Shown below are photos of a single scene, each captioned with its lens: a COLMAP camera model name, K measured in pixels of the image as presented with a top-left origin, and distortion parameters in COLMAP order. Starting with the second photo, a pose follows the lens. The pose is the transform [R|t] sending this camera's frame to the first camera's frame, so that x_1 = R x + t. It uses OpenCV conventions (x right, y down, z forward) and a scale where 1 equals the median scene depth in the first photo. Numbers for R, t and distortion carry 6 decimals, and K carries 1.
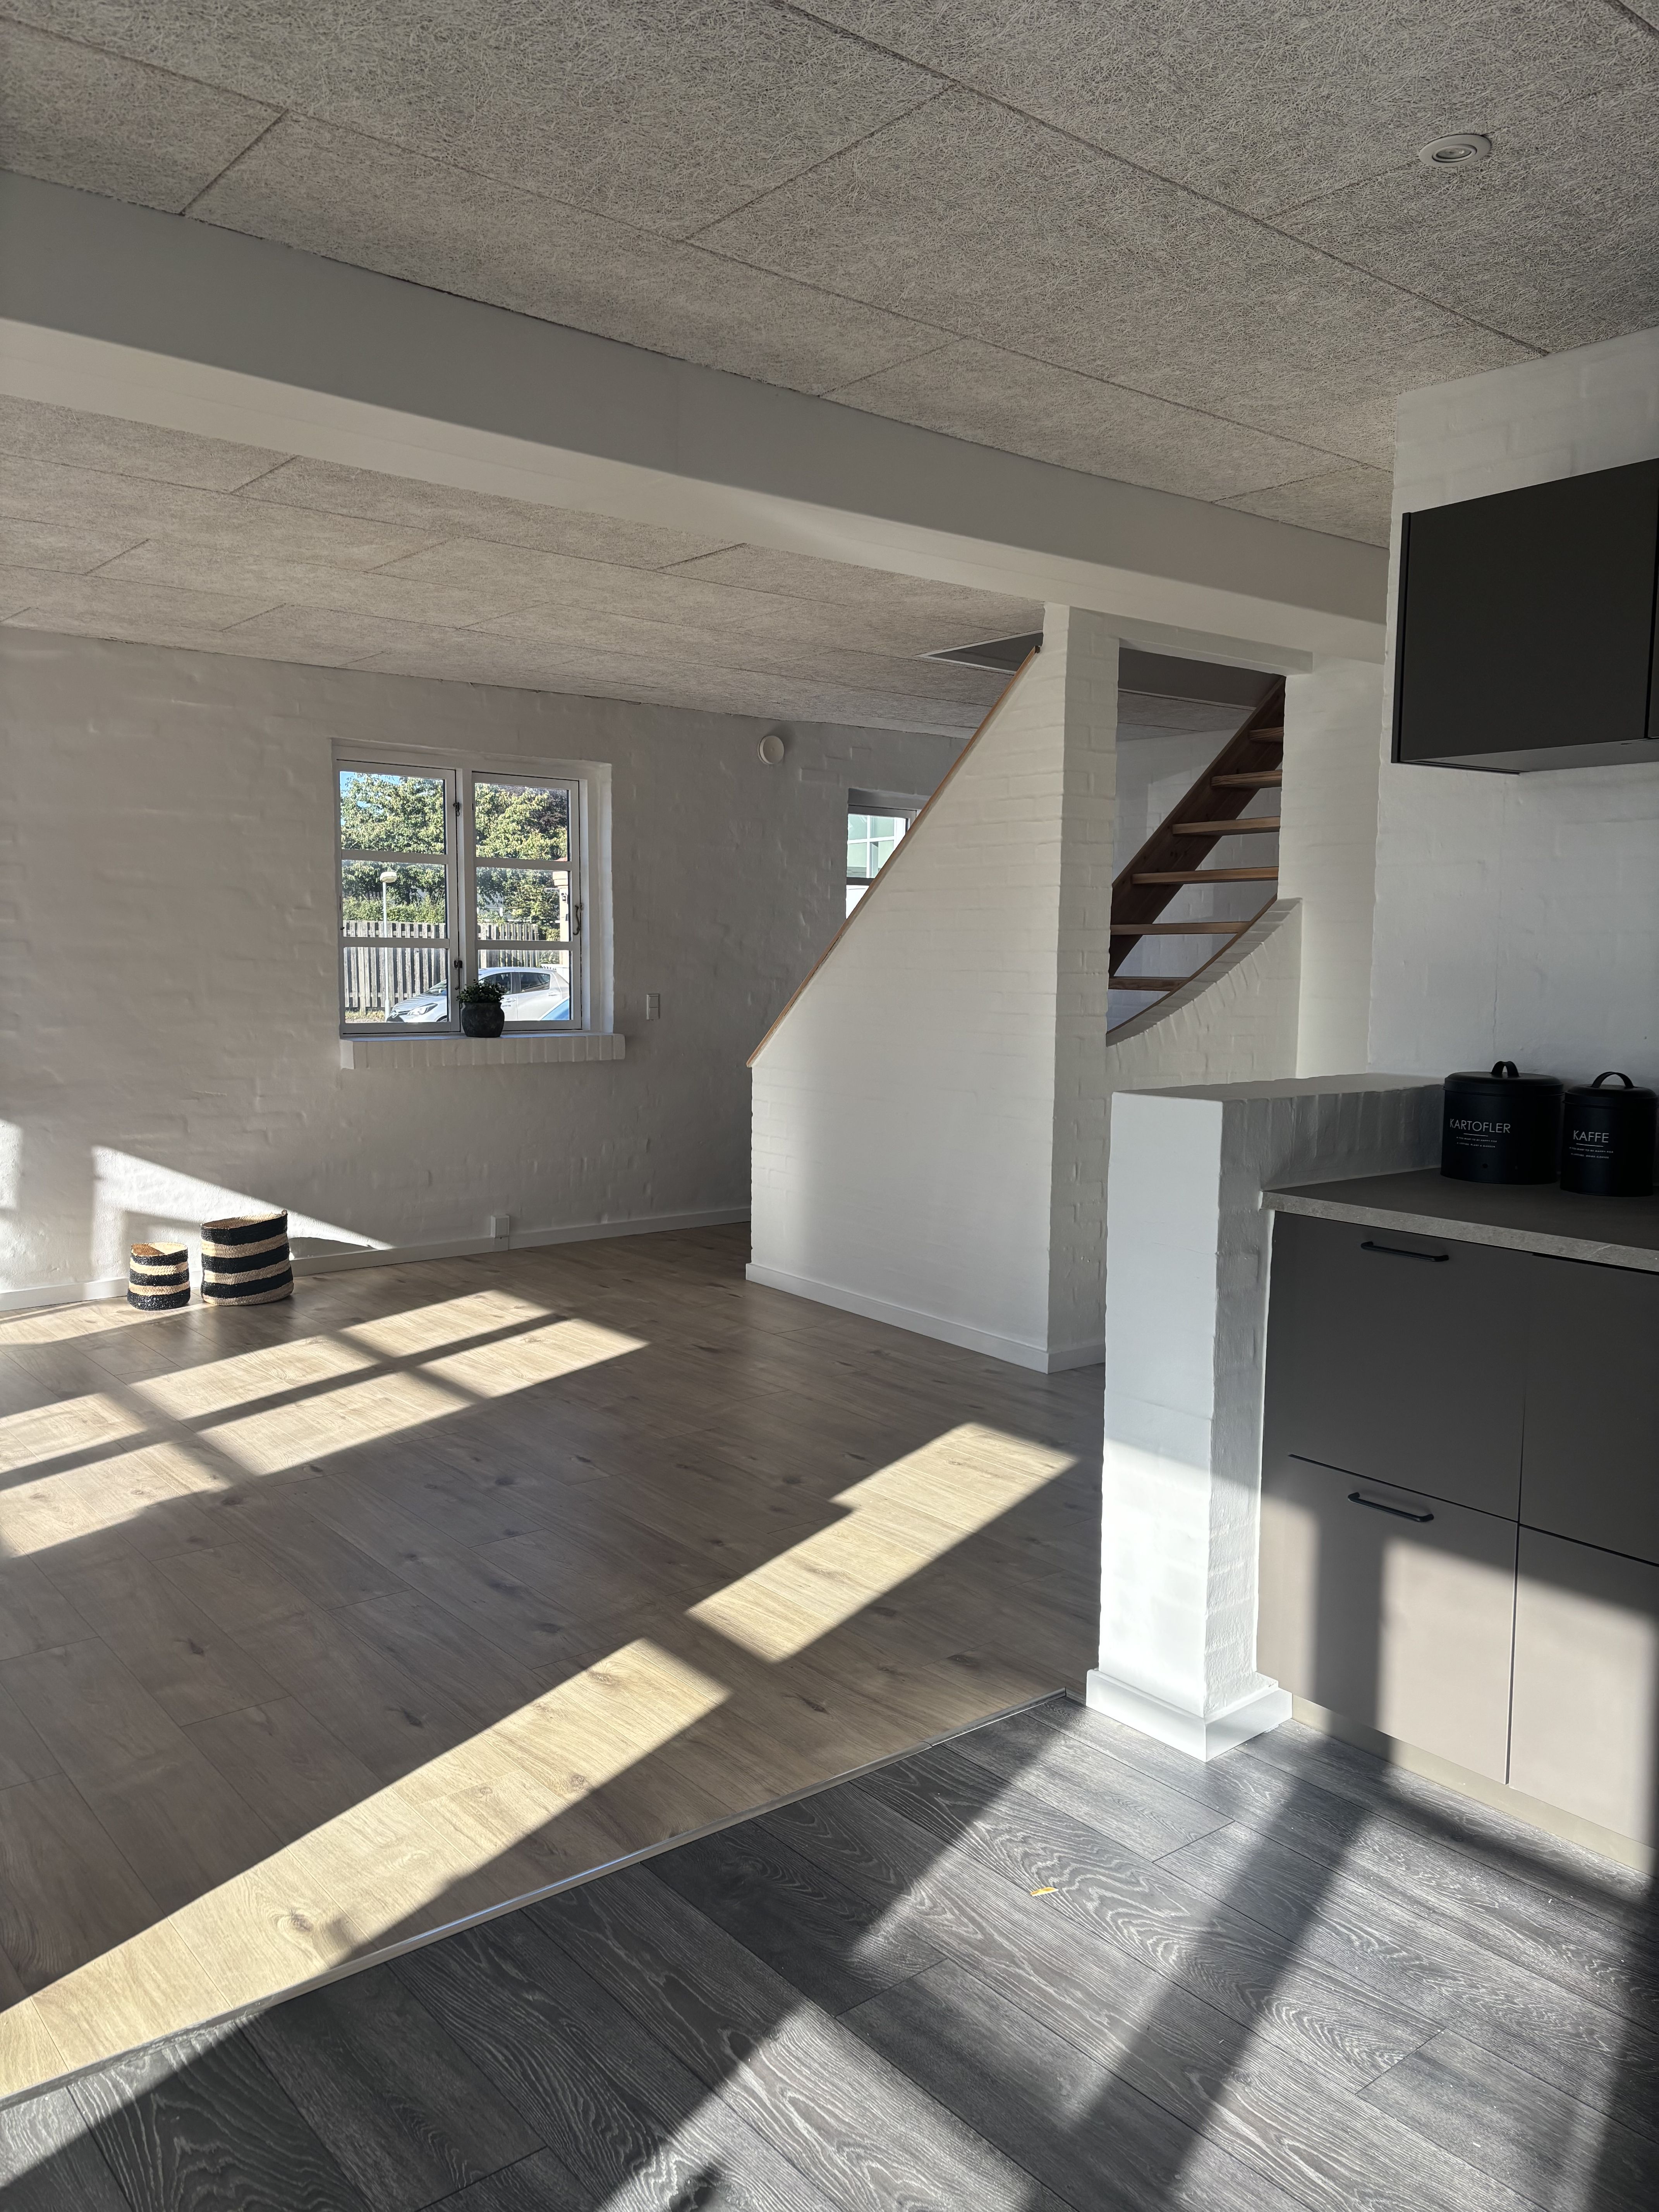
lens RADIAL K [[1659.5, 0, 815.1], [0, 1659.5, 1096.5], [0, 0, 1]] dist [0.063336, -0.062927]
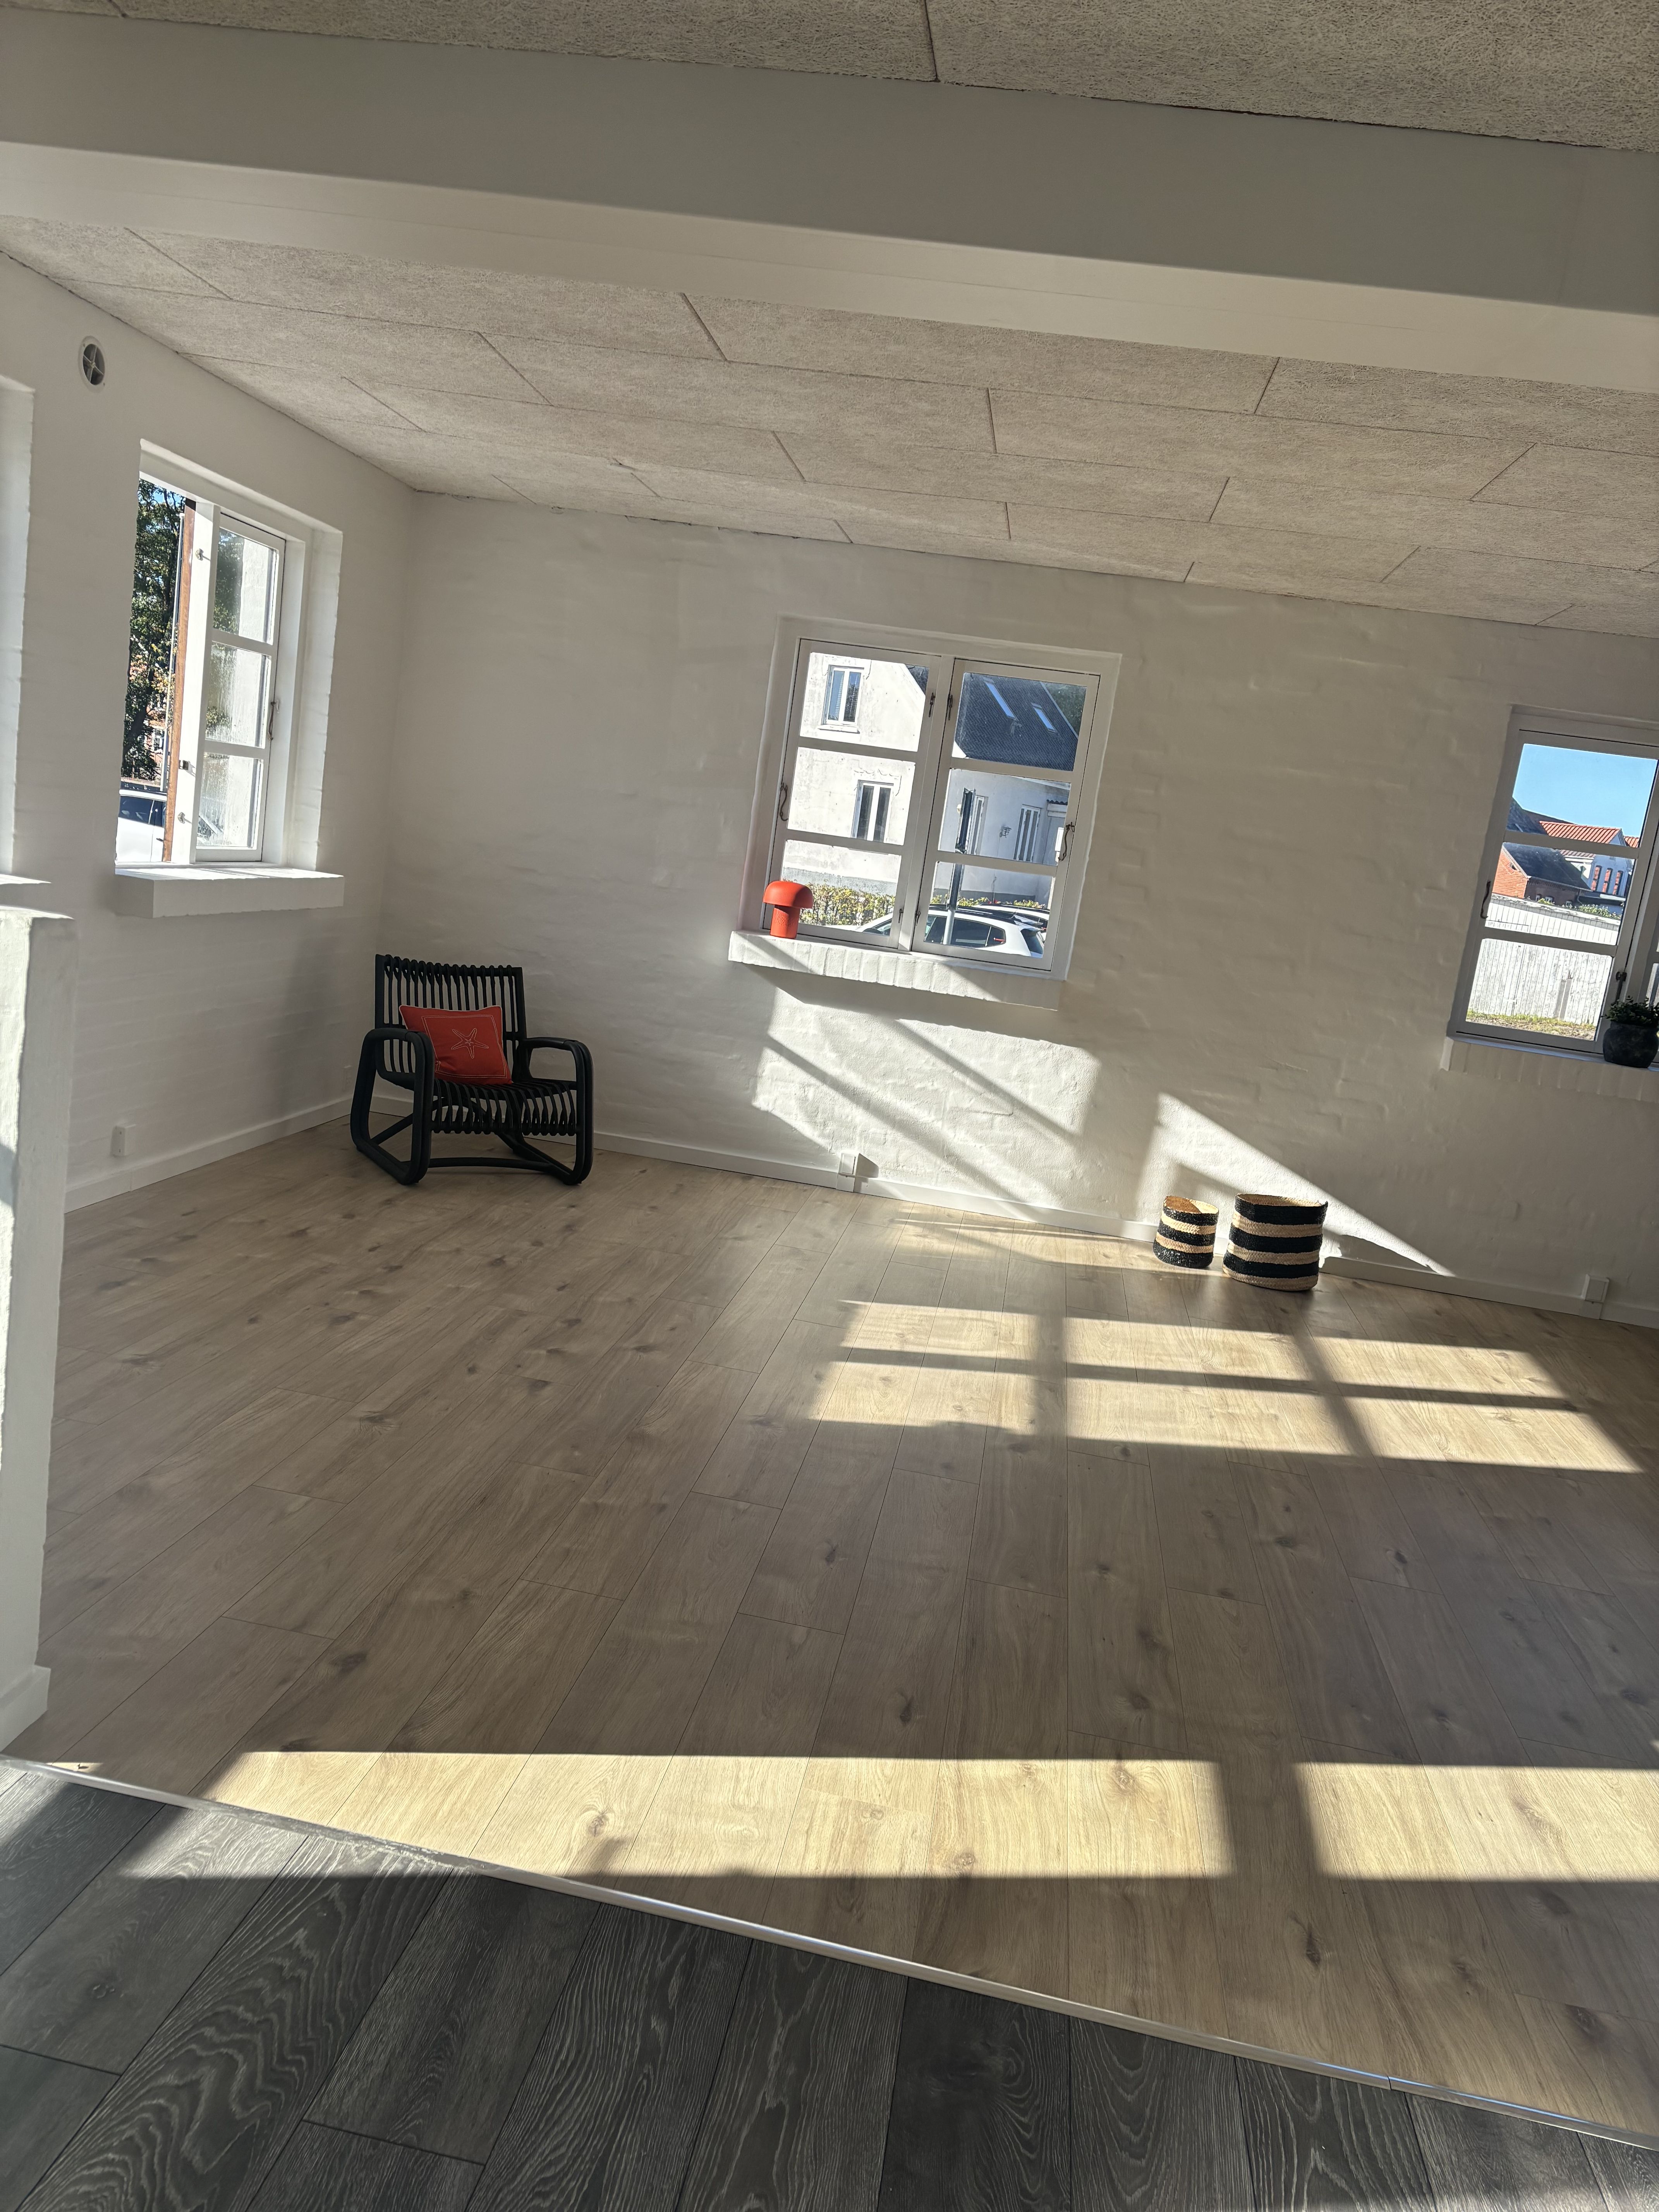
lens RADIAL K [[1659.5, 0, 815.1], [0, 1659.5, 1096.5], [0, 0, 1]] dist [0.063336, -0.062927]
pose [[0.677584, 0.199988, -0.707733, 0.201221], [-0.198409, 0.976345, 0.085934, -0.019097], [0.708177, 0.082193, 0.701235, 0.186593]]
